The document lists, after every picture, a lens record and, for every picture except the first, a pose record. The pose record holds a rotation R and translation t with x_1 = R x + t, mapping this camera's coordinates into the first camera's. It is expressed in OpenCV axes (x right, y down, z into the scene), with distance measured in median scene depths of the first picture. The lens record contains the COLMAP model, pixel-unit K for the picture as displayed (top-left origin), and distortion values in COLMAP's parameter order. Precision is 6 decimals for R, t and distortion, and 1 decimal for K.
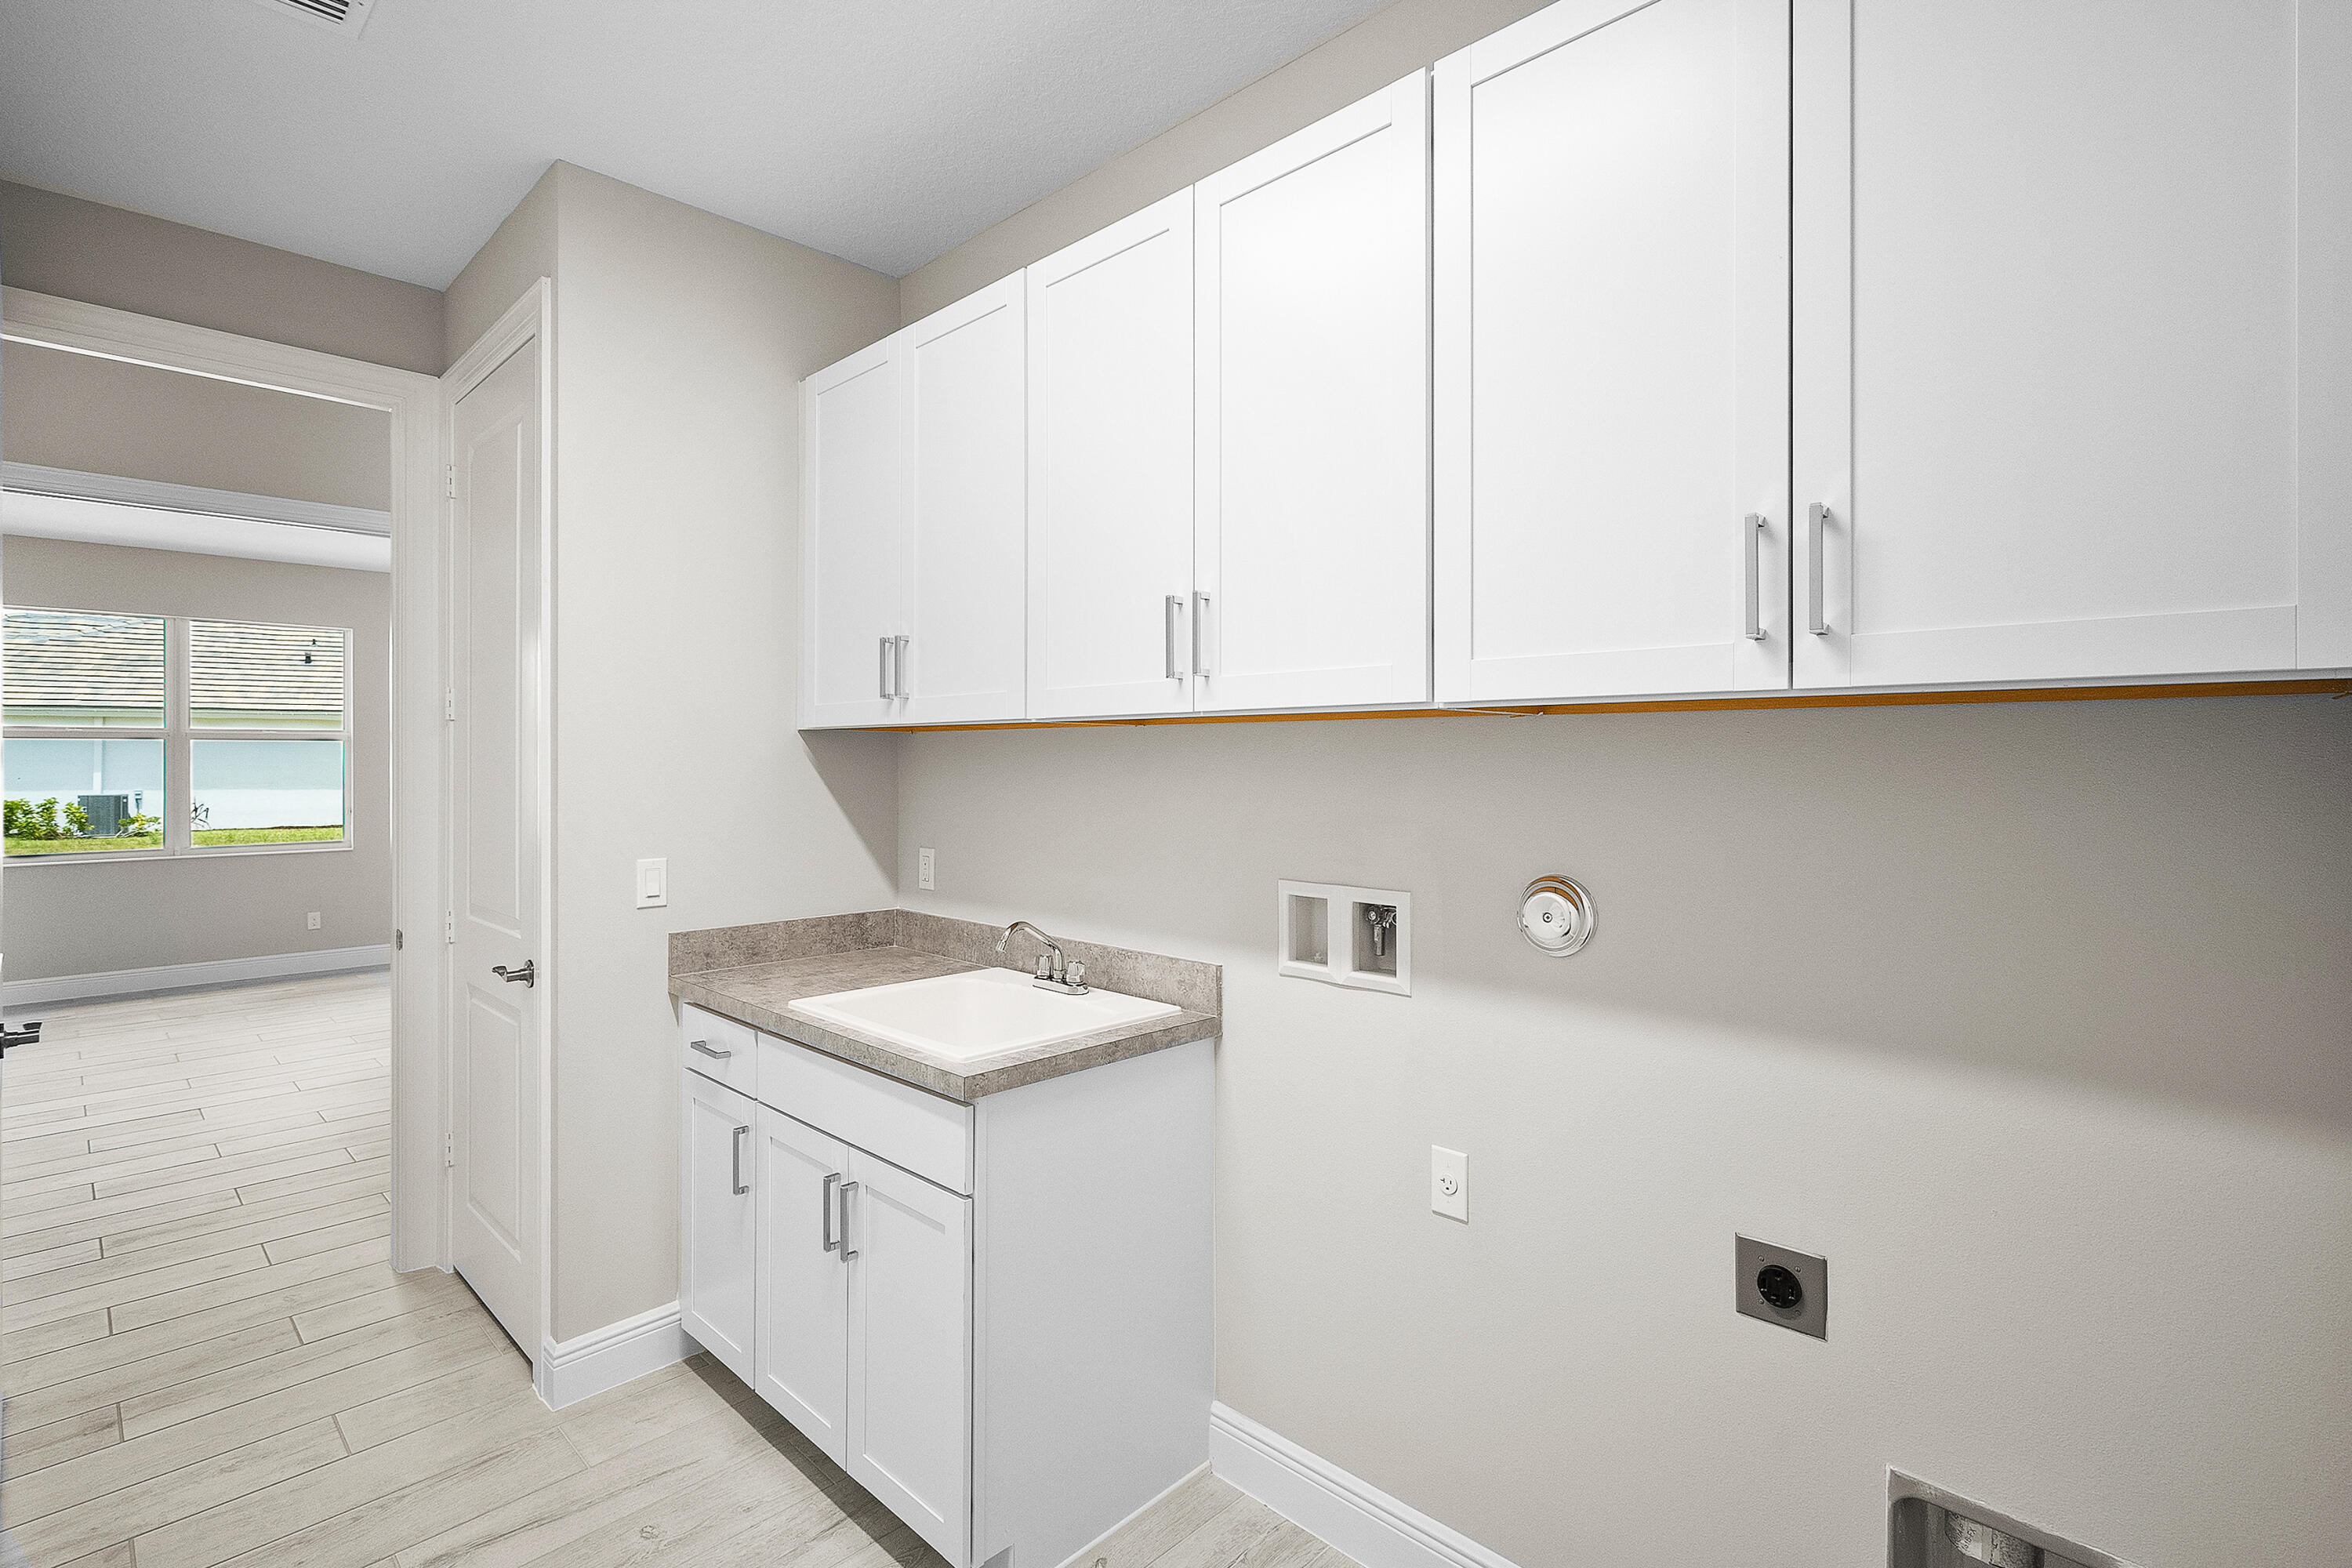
lens RADIAL K [[1093.1, 0, 1171.2], [0, 1093.1, 758.7], [0, 0, 1]] dist [-0.001104, -0.000042]
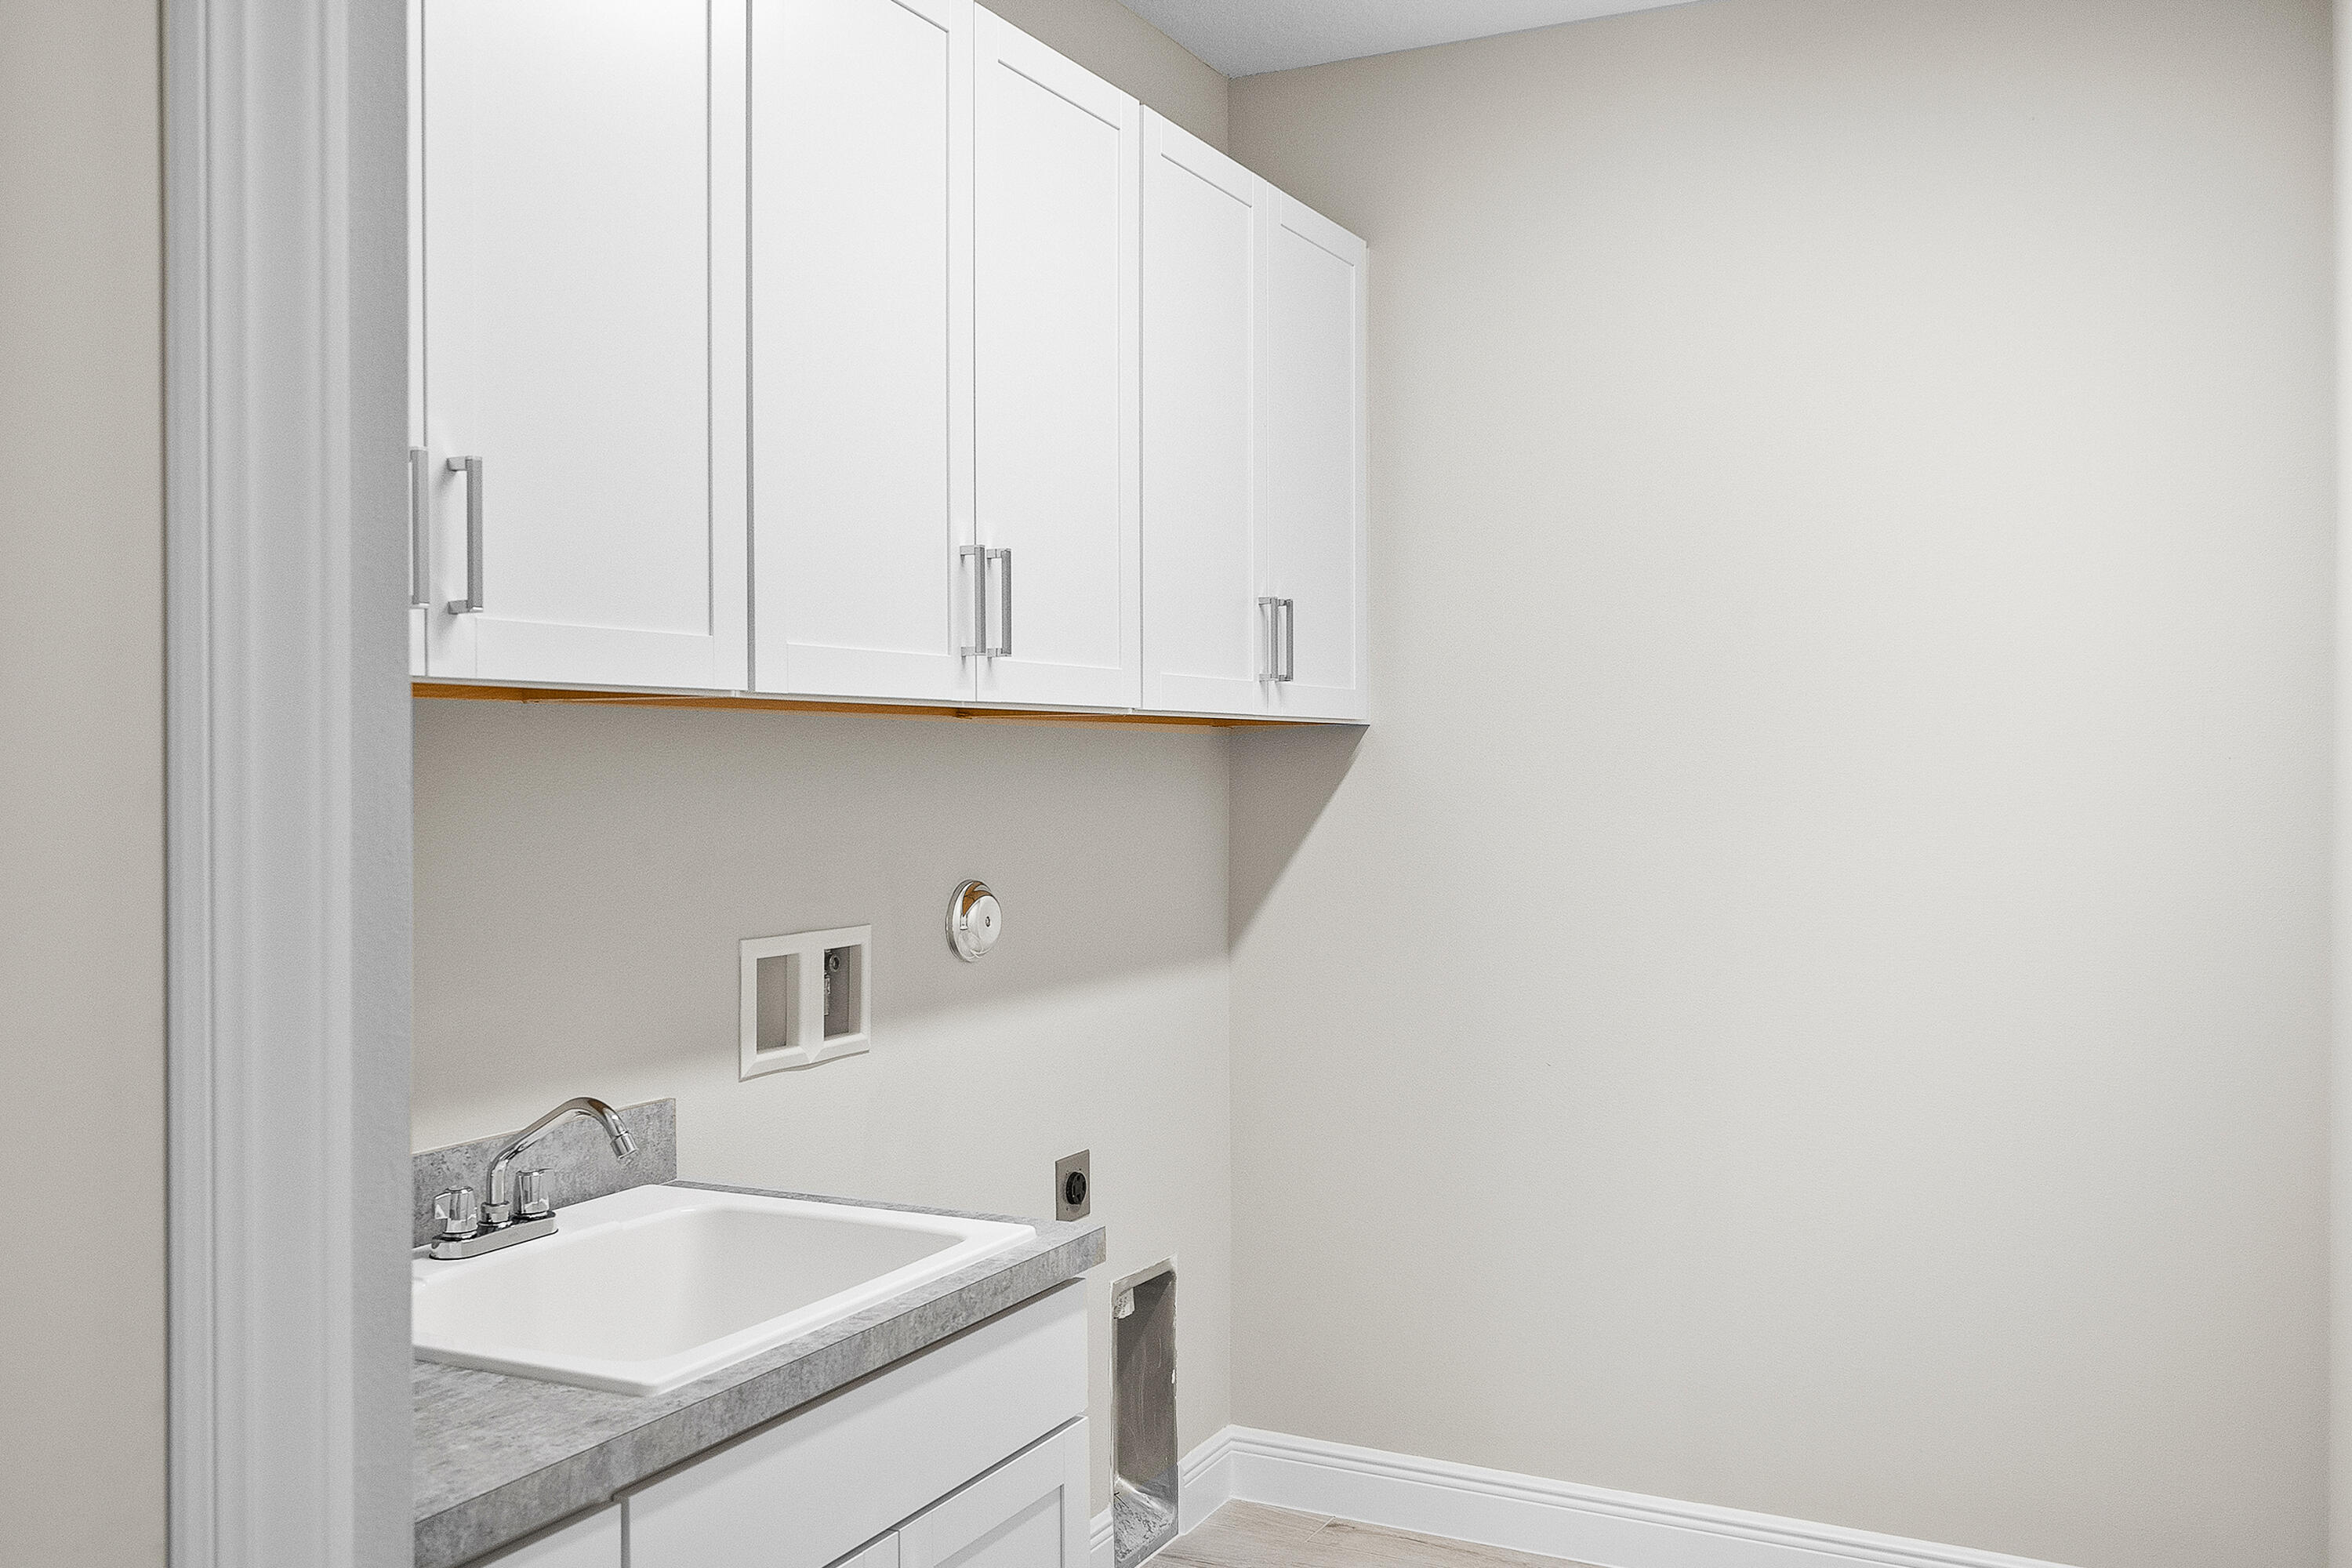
lens RADIAL K [[1992.4, 0, 1176.0], [0, 1992.4, 784.0], [0, 0, 1]] dist [0.000416, 0.000265]
pose [[-0.291118, -0.010456, 0.956630, -1.226577], [0.002391, 0.999929, 0.011657, -0.000926], [-0.956684, 0.005681, -0.291073, 1.157994]]
